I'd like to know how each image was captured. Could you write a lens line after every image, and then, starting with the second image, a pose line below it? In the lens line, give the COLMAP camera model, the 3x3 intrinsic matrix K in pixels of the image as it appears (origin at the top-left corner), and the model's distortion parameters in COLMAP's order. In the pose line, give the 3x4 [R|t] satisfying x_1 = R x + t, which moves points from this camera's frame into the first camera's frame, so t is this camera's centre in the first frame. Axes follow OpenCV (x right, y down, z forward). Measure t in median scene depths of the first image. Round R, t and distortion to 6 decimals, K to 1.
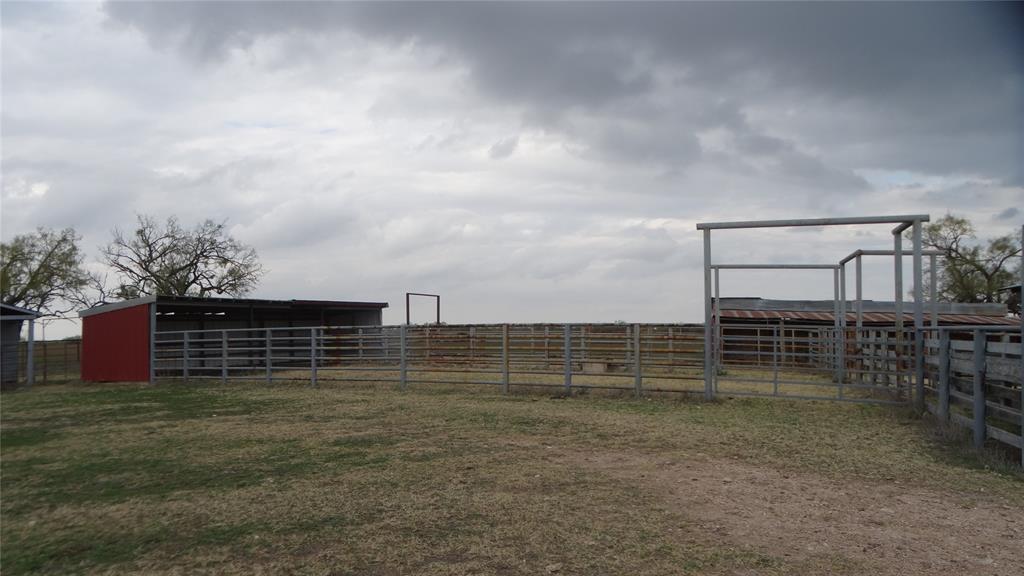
lens RADIAL K [[753.3, 0, 497.0], [0, 753.3, 286.2], [0, 0, 1]] dist [0.006775, 0.001622]
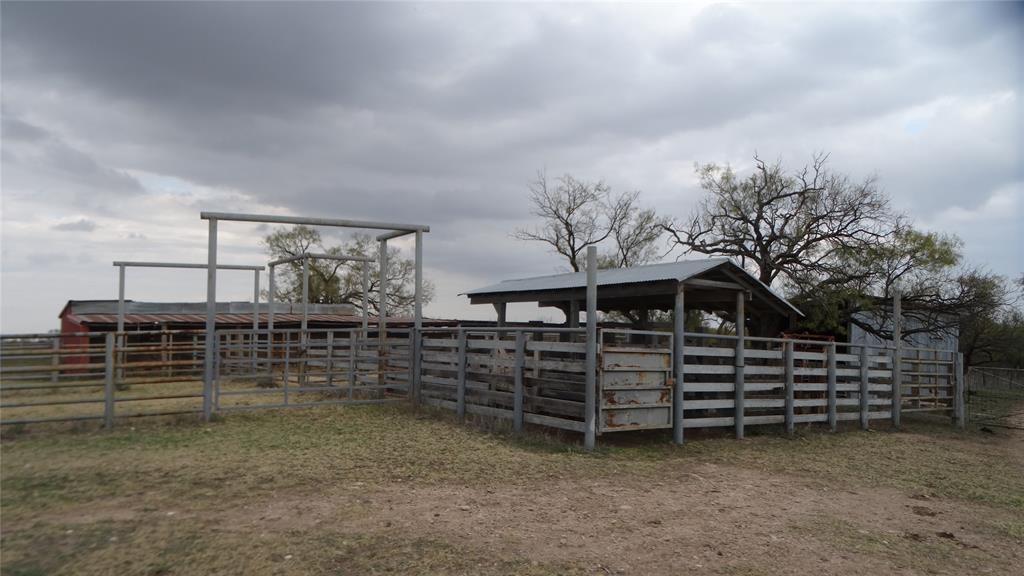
lens RADIAL K [[753.3, 0, 497.0], [0, 753.3, 286.2], [0, 0, 1]] dist [0.006775, 0.001622]
pose [[0.626810, 0.016377, 0.779000, -0.089055], [-0.014729, 0.999849, -0.009168, 0.001510], [-0.779033, -0.005728, 0.626957, 0.103976]]
